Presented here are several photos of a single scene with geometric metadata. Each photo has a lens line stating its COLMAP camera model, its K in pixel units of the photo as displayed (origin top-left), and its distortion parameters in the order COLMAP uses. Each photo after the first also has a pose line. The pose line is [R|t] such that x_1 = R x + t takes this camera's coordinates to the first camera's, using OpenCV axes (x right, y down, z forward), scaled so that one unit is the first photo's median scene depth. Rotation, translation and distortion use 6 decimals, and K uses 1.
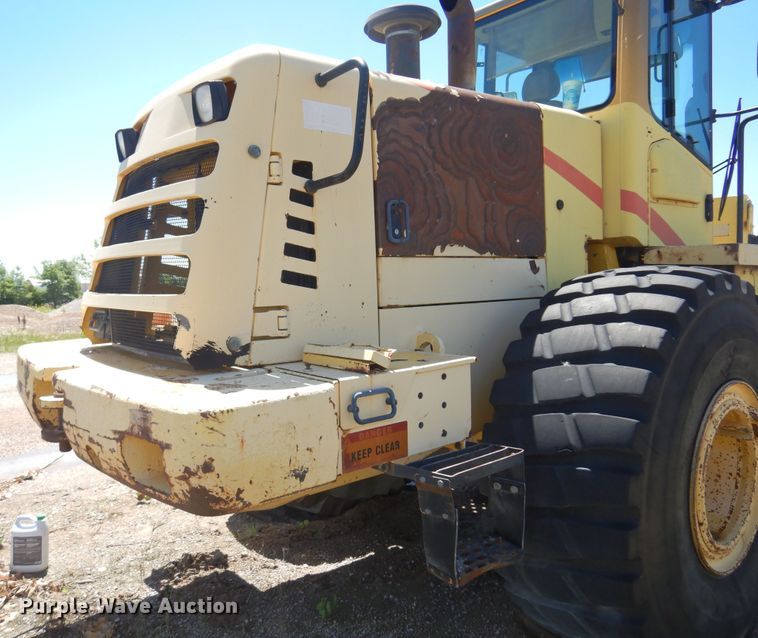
lens RADIAL K [[624.7, 0, 355.0], [0, 624.7, 325.0], [0, 0, 1]] dist [0.015453, -0.012082]
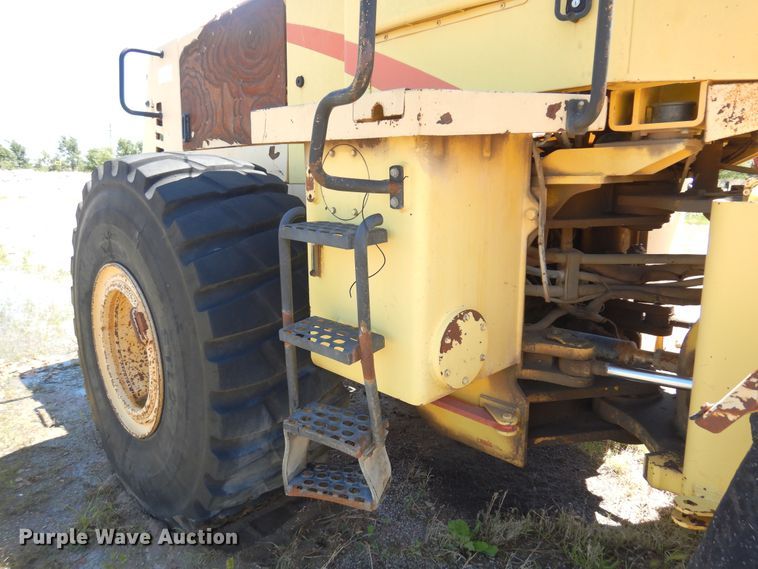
lens RADIAL K [[555.7, 0, 379.3], [0, 555.7, 284.8], [0, 0, 1]] dist [0.013546, 0.006432]
pose [[0.072540, 0.212233, -0.974523, 1.584441], [-0.061725, 0.976179, 0.208000, -0.101471], [0.995454, 0.045064, 0.083912, 1.396824]]
